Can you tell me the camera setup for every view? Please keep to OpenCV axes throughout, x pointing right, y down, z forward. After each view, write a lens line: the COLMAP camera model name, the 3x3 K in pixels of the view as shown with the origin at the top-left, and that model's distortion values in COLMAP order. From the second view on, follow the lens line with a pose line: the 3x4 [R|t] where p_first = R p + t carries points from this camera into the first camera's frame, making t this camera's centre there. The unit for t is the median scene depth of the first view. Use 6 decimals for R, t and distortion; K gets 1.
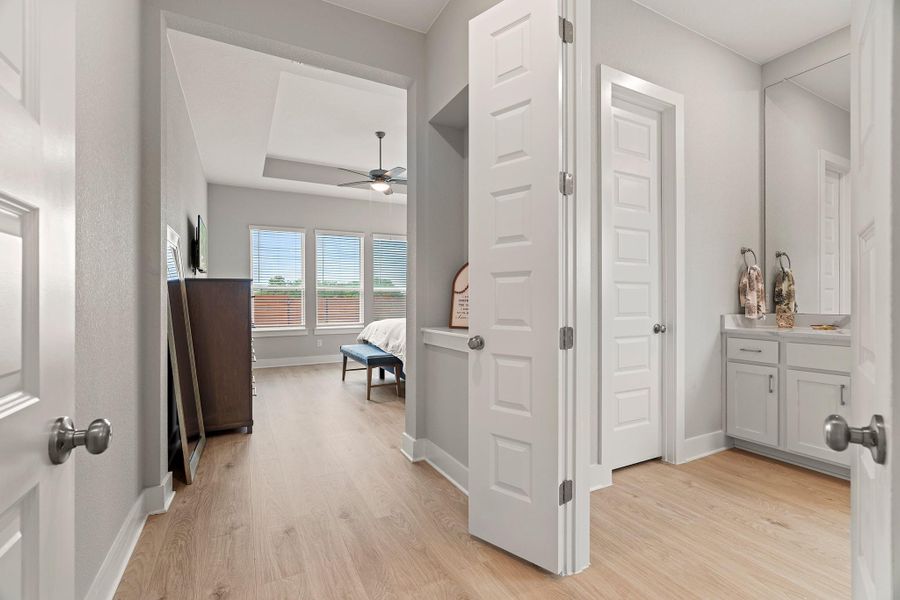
lens RADIAL K [[407.7, 0, 447.5], [0, 407.7, 296.8], [0, 0, 1]] dist [-0.008463, 0.002687]
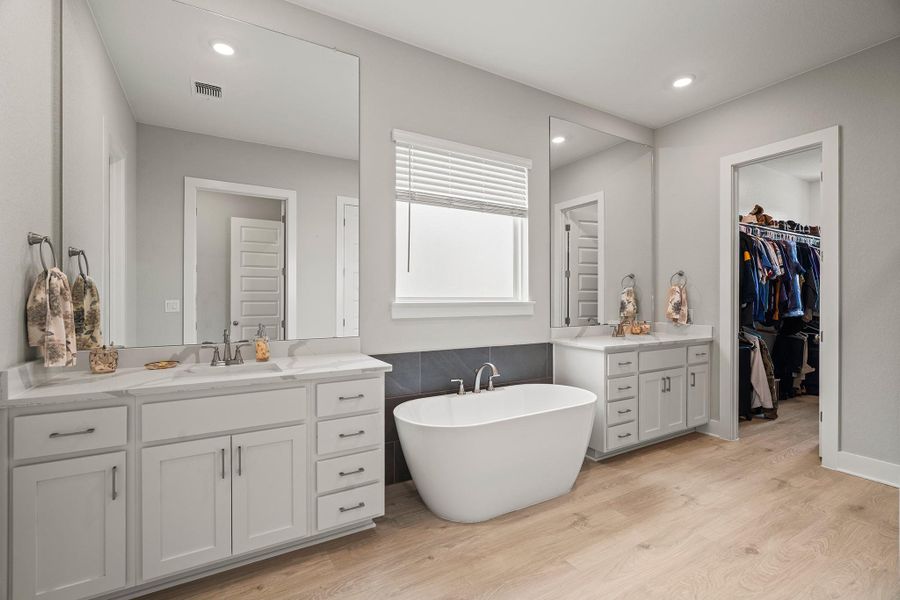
lens RADIAL K [[407.7, 0, 447.5], [0, 407.7, 300.4], [0, 0, 1]] dist [-0.008463, 0.002687]
pose [[-0.035632, -0.004739, 0.999354, 0.189892], [-0.004705, 0.999978, 0.004574, -0.039536], [-0.999354, -0.004539, -0.035653, 0.490413]]
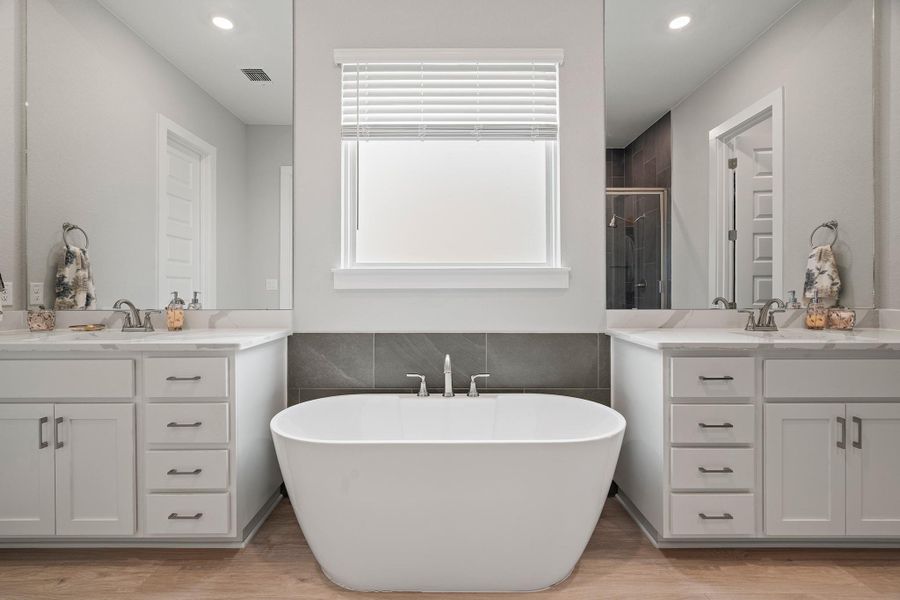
lens RADIAL K [[407.7, 0, 445.5], [0, 407.7, 291.4], [0, 0, 1]] dist [-0.008463, 0.002687]
pose [[0.475209, -0.003852, 0.879865, 0.550029], [-0.002090, 0.999983, 0.005506, 0.004532], [-0.879871, -0.004456, 0.475192, 0.076925]]
